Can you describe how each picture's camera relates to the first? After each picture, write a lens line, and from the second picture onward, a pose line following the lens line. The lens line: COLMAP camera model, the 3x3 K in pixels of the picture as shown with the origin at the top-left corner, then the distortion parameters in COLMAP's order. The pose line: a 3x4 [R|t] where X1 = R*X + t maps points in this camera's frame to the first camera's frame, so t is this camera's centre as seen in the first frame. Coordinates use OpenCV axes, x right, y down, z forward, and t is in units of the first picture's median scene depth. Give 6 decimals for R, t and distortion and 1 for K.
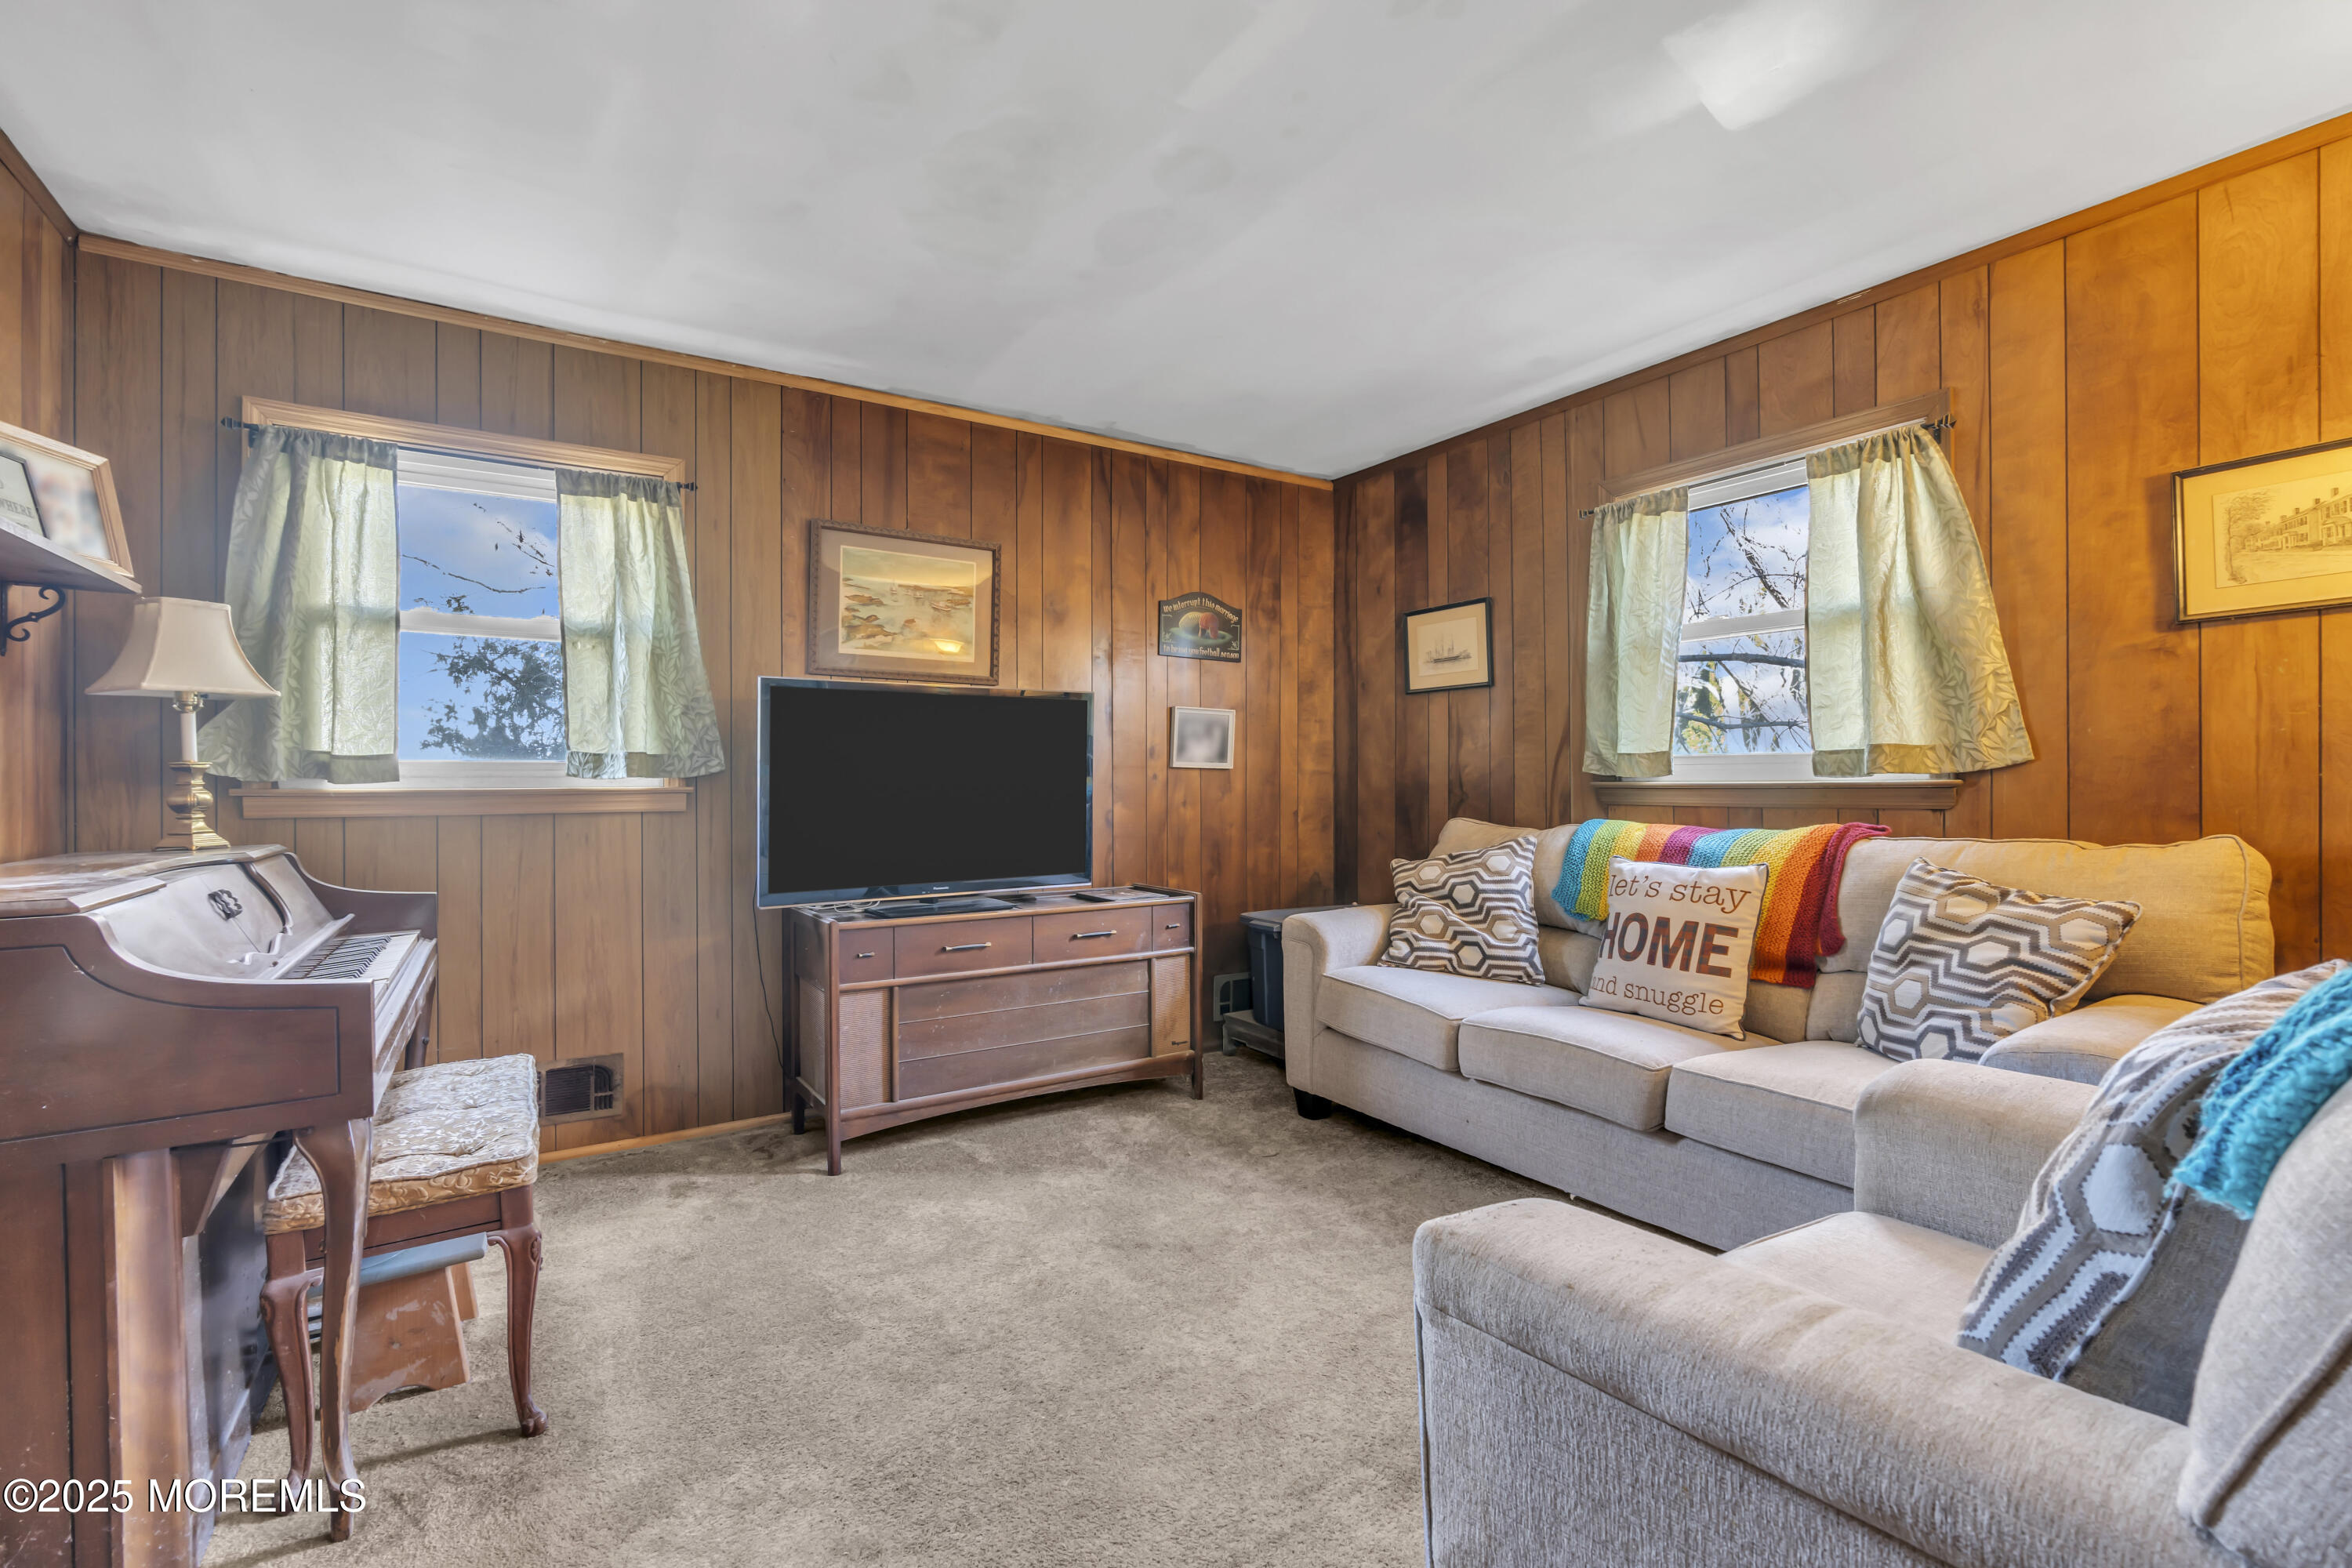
lens RADIAL K [[1060.1, 0, 1186.0], [0, 1060.1, 779.2], [0, 0, 1]] dist [-0.011408, -0.000939]
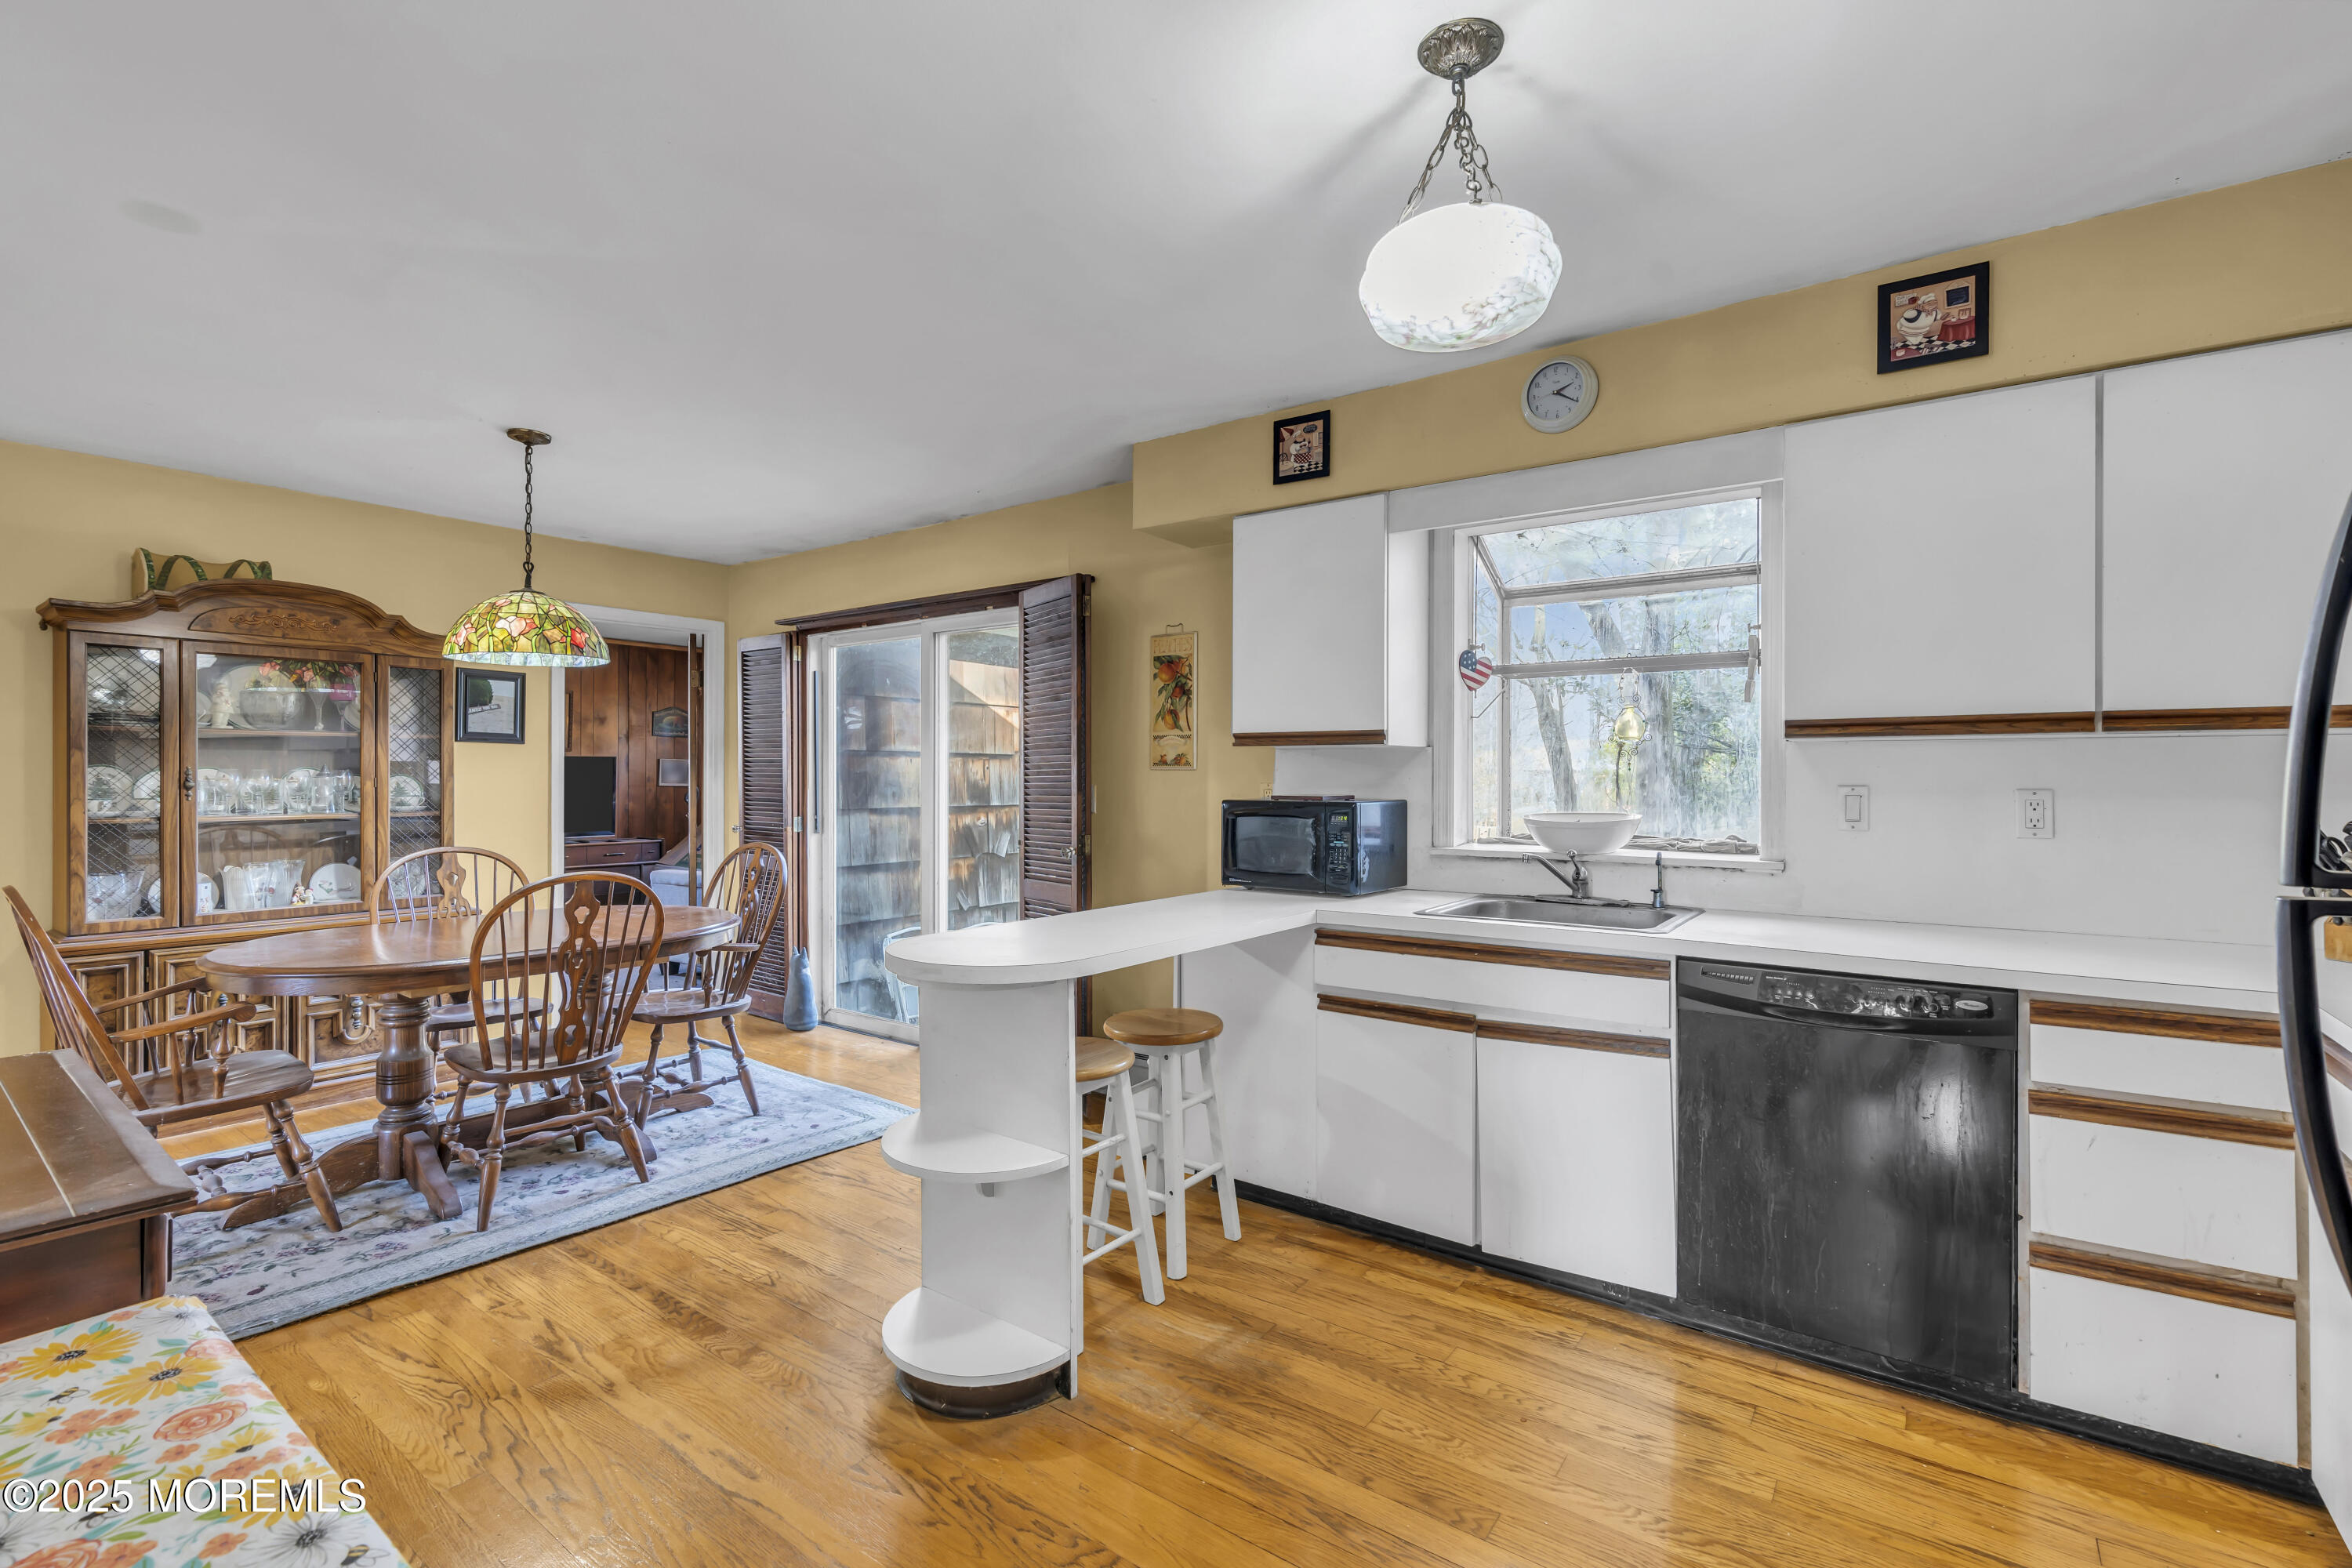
lens RADIAL K [[1047.6, 0, 1157.7], [0, 1047.6, 776.8], [0, 0, 1]] dist [-0.004503, -0.000472]
pose [[0.941628, 0.005068, 0.336617, 0.337266], [-0.006747, 0.999970, 0.003820, -0.064663], [-0.336588, -0.005868, 0.941634, -2.079988]]
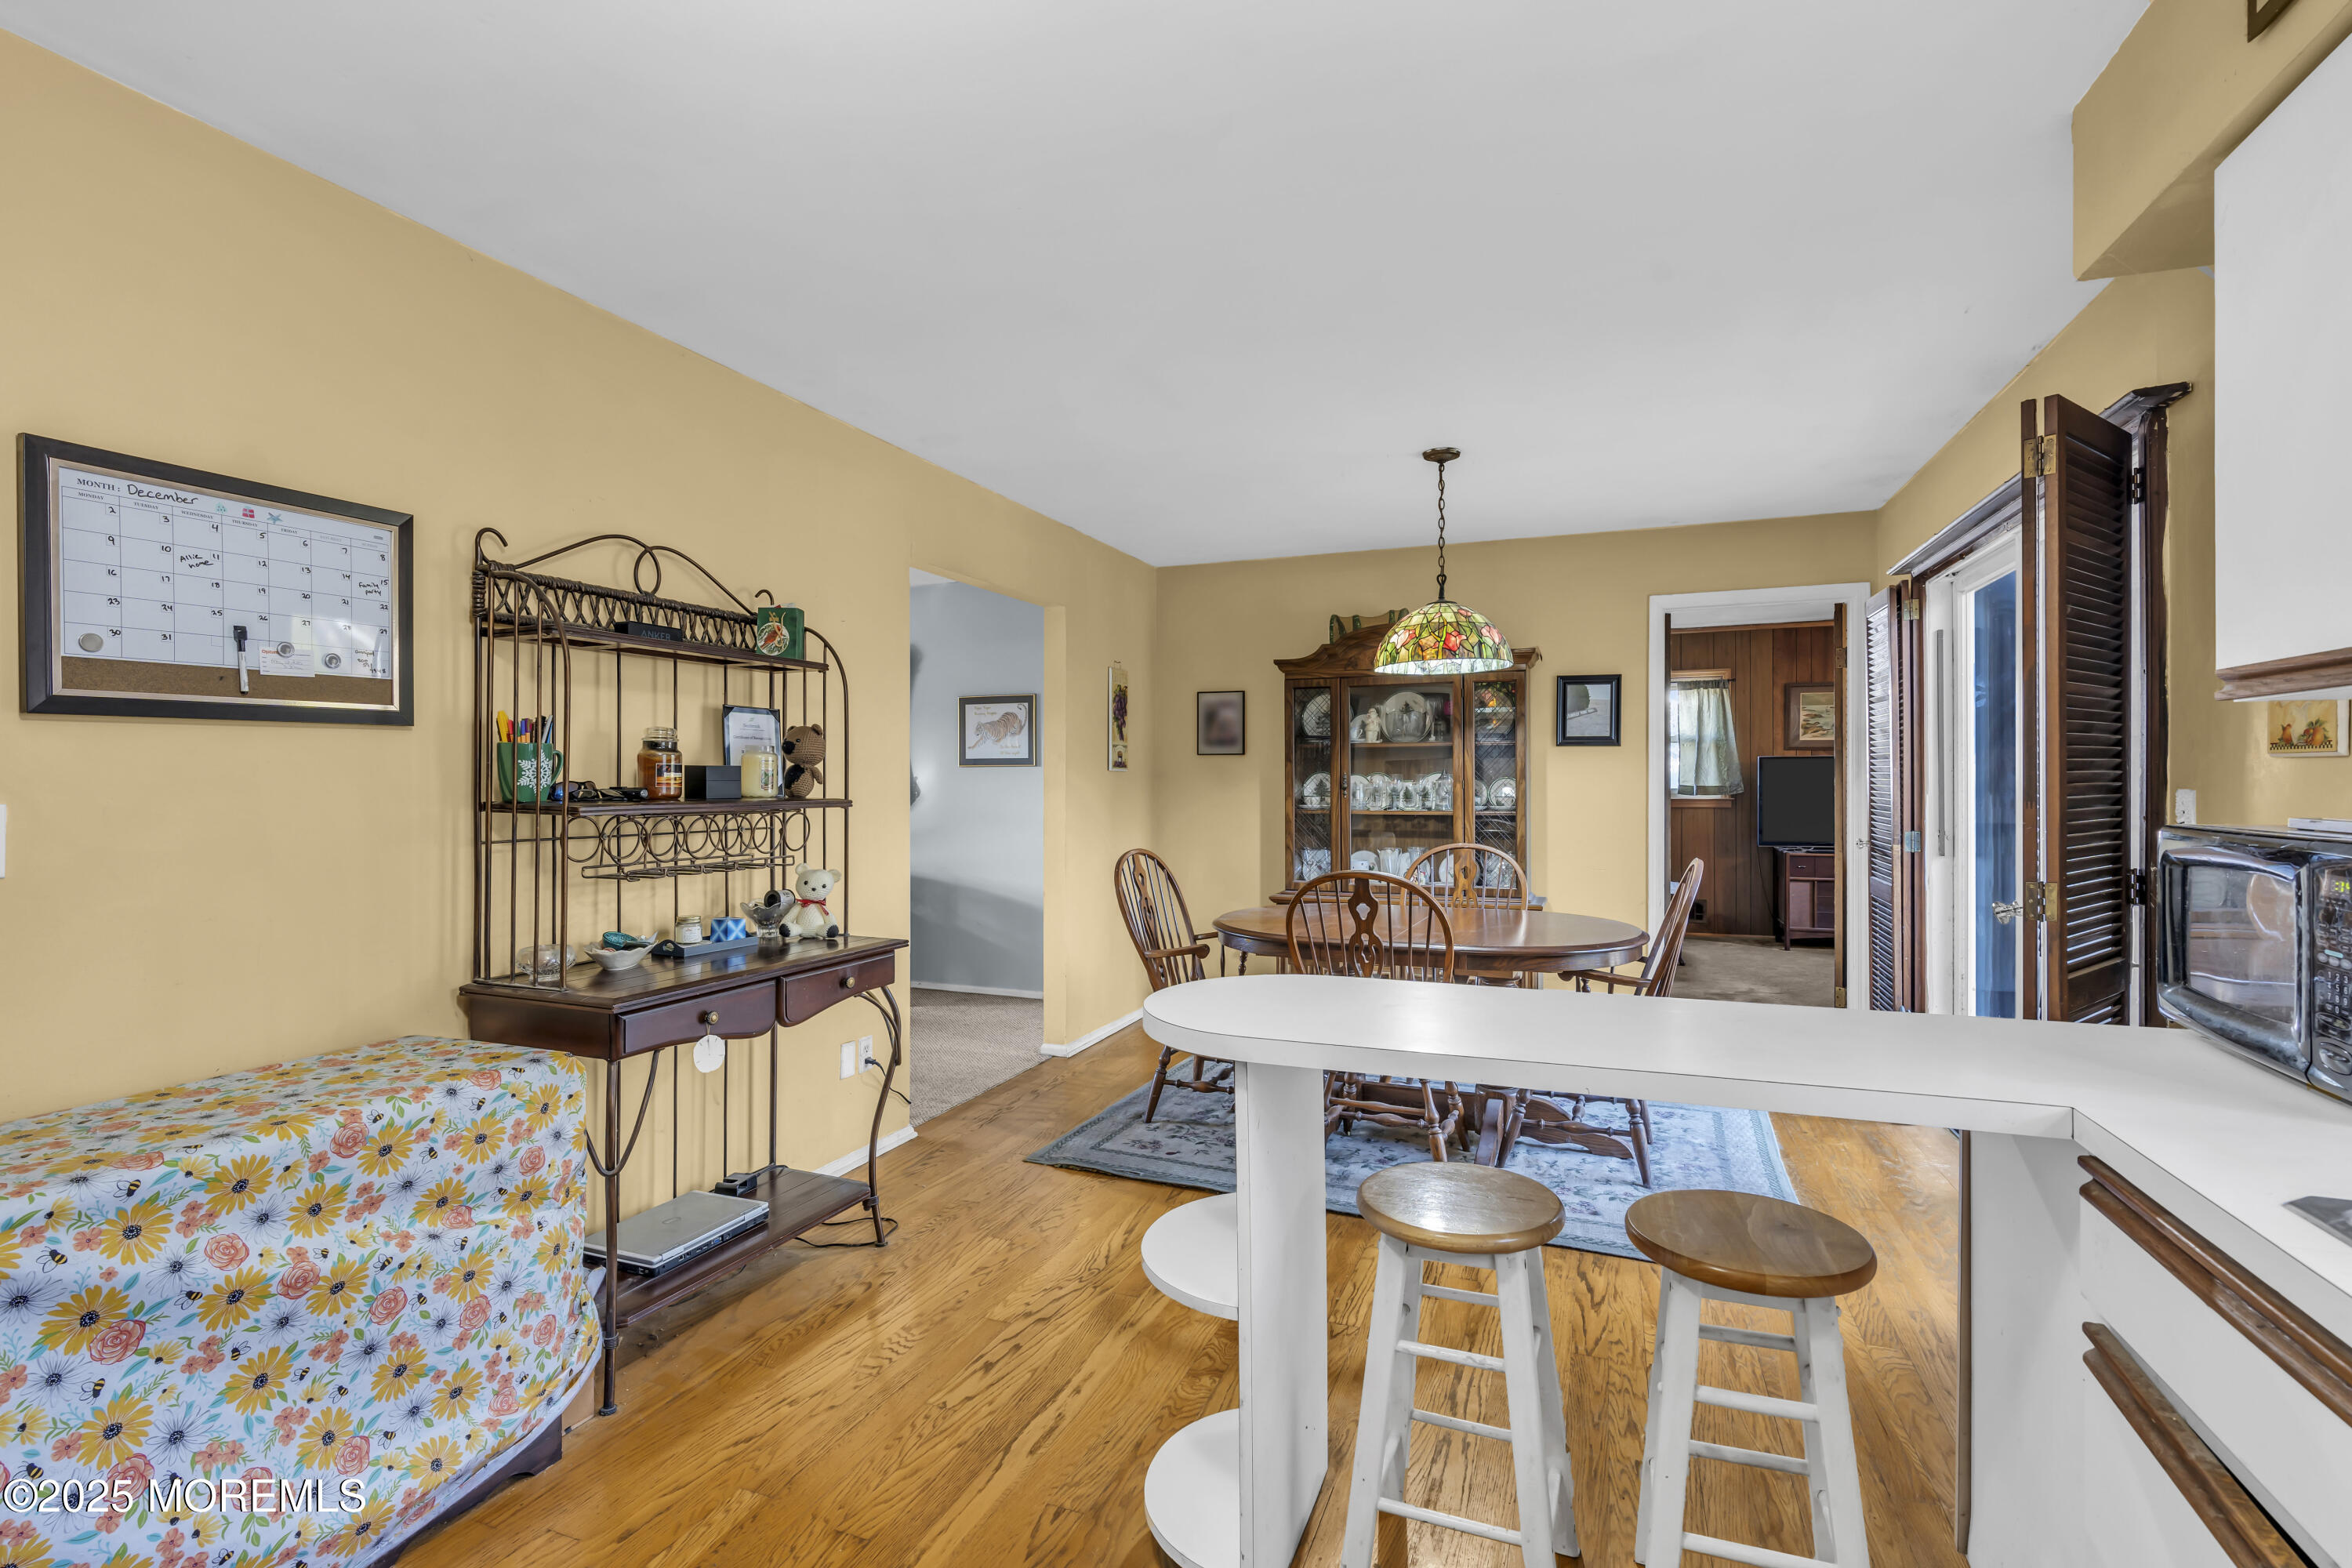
lens RADIAL K [[1060.1, 0, 1169.5], [0, 1060.1, 789.4], [0, 0, 1]] dist [-0.011408, -0.000939]
pose [[0.577652, 0.007061, -0.816252, 0.899342], [0.006445, 0.999892, 0.013211, -0.062115], [0.816257, -0.012892, 0.577544, -1.719652]]
